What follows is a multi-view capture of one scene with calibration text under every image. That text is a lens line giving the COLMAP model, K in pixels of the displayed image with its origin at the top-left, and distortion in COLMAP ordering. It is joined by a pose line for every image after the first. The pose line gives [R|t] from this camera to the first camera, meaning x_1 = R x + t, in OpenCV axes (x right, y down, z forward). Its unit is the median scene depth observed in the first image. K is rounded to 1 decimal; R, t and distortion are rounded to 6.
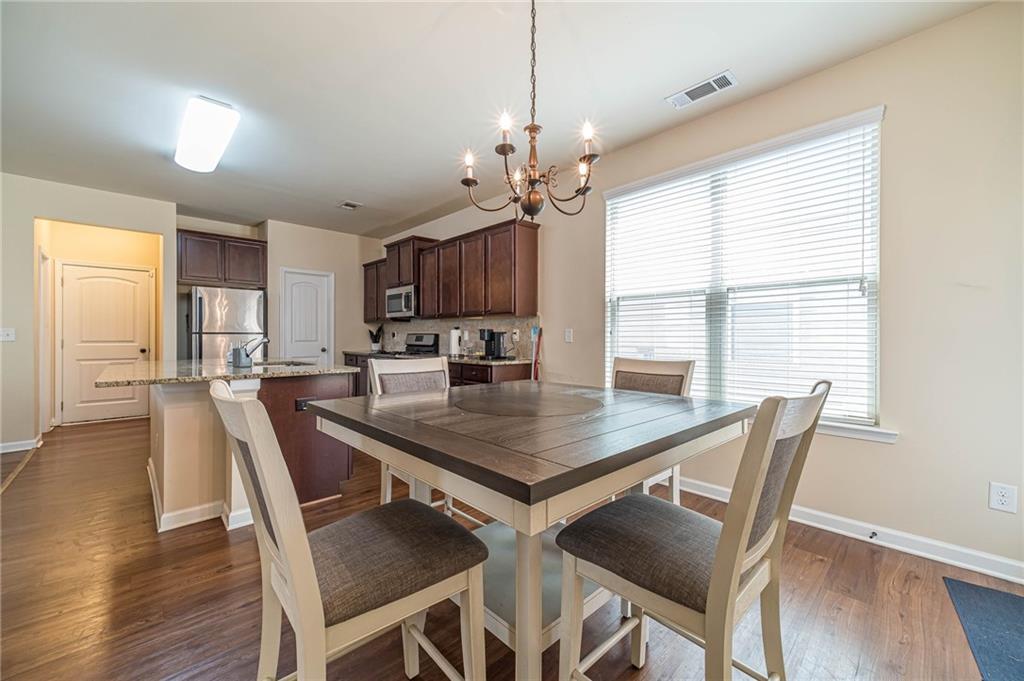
lens RADIAL K [[402.1, 0, 523.3], [0, 402.1, 336.0], [0, 0, 1]] dist [0.014346, -0.000393]
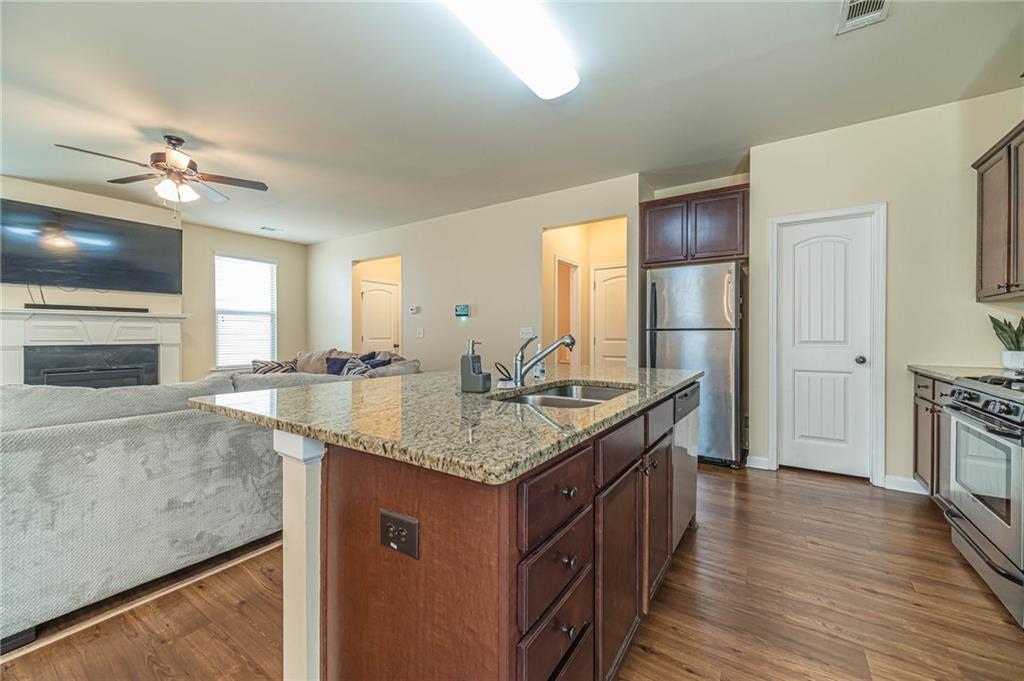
lens RADIAL K [[402.1, 0, 523.3], [0, 402.1, 336.0], [0, 0, 1]] dist [0.014346, -0.000393]
pose [[0.220742, 0.001542, -0.975331, -0.106506], [0.001099, 0.999998, 0.001829, 0.002771], [0.975332, -0.001476, 0.220740, 0.583938]]
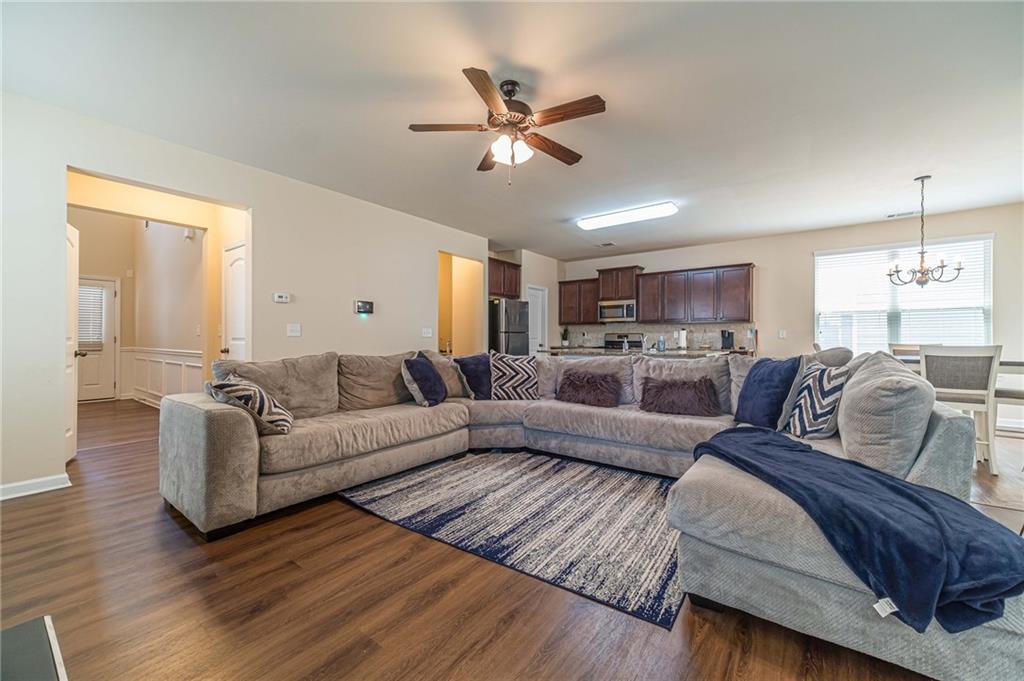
lens RADIAL K [[402.1, 0, 523.3], [0, 402.1, 336.0], [0, 0, 1]] dist [0.014346, -0.000393]
pose [[0.985804, 0.001338, 0.167892, -0.979693], [-0.000550, 0.999989, -0.004738, 0.012199], [-0.167896, 0.004578, 0.985794, -0.387748]]
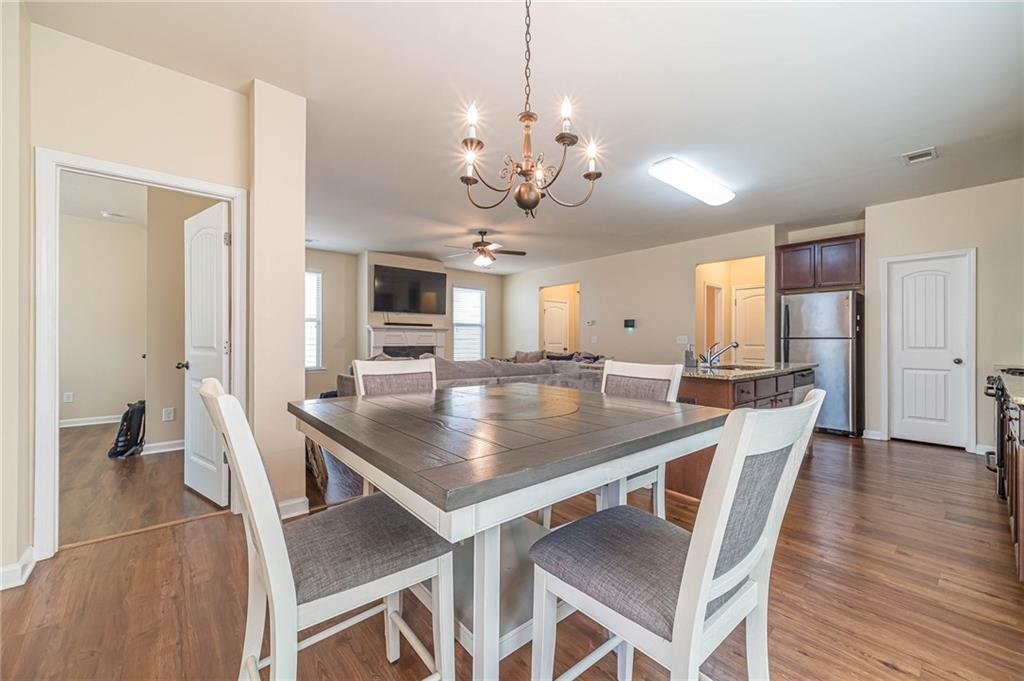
lens RADIAL K [[410.0, 0, 517.7], [0, 410.0, 339.2], [0, 0, 1]] dist [0.000219, -0.000055]
pose [[-0.056174, -0.004833, -0.998409, 0.331243], [-0.004107, 0.999981, -0.004610, 0.003199], [0.998413, 0.003842, -0.056192, 0.340542]]
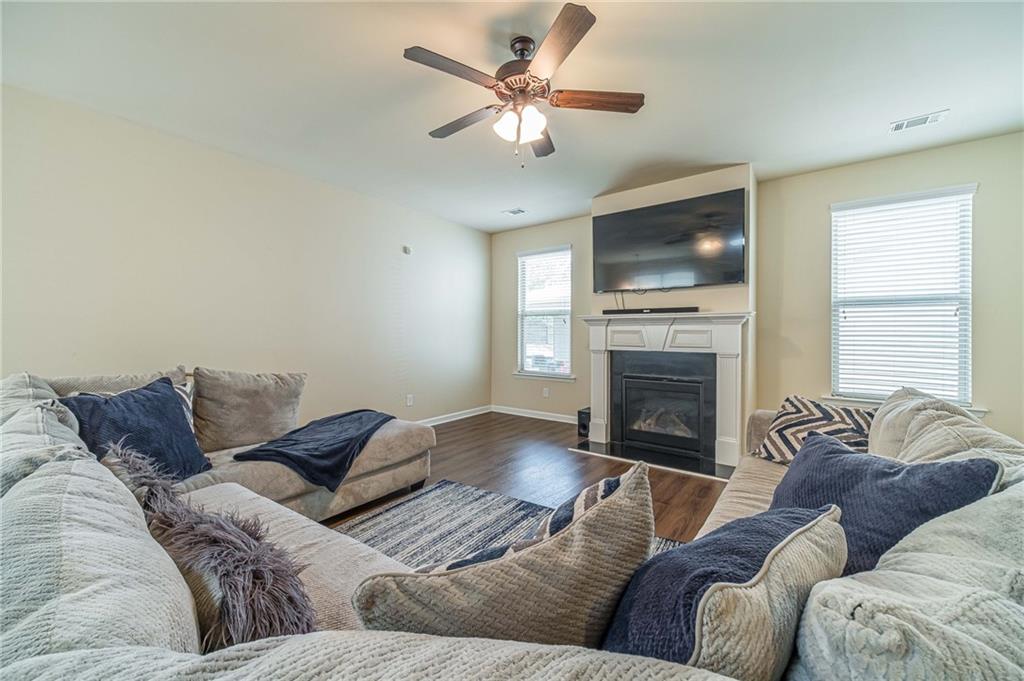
lens RADIAL K [[402.1, 0, 523.3], [0, 402.1, 336.0], [0, 0, 1]] dist [0.014346, -0.000393]
pose [[-0.984871, -0.000144, -0.173288, -0.830257], [-0.002352, 0.999919, 0.012534, -0.017599], [0.173272, 0.012752, -0.984791, 0.593475]]
